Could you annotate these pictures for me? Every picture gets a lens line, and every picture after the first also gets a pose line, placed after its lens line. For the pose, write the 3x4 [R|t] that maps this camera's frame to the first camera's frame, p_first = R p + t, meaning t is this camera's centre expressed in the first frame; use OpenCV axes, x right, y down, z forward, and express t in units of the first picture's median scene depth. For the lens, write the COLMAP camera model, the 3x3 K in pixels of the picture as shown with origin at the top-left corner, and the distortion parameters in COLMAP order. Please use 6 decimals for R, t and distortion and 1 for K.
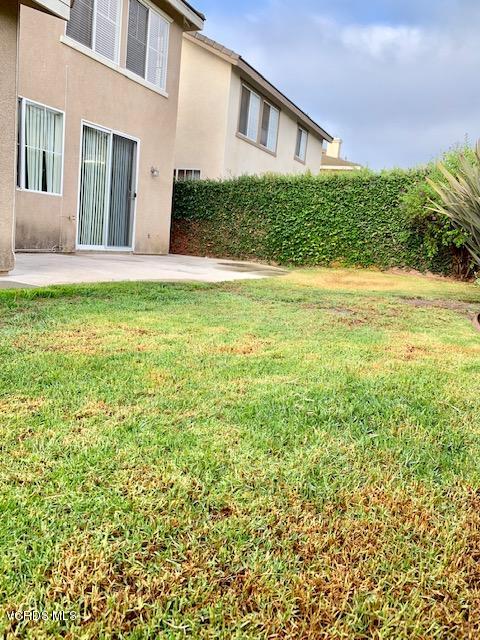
lens RADIAL K [[491.8, 0, 240.2], [0, 491.8, 310.1], [0, 0, 1]] dist [0.047745, -0.066982]
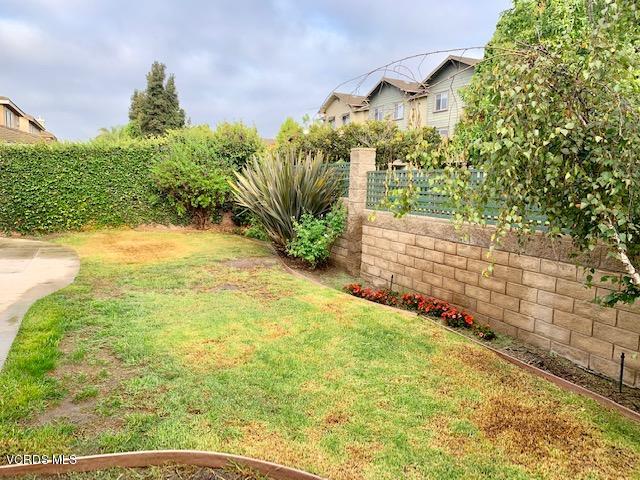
lens RADIAL K [[491.8, 0, 321.1], [0, 491.8, 225.7], [0, 0, 1]] dist [0.047745, -0.066982]
pose [[0.642100, -0.144616, 0.752857, -0.324054], [0.142537, 0.987443, 0.068110, -0.110282], [-0.753253, 0.063576, 0.654651, -0.094230]]
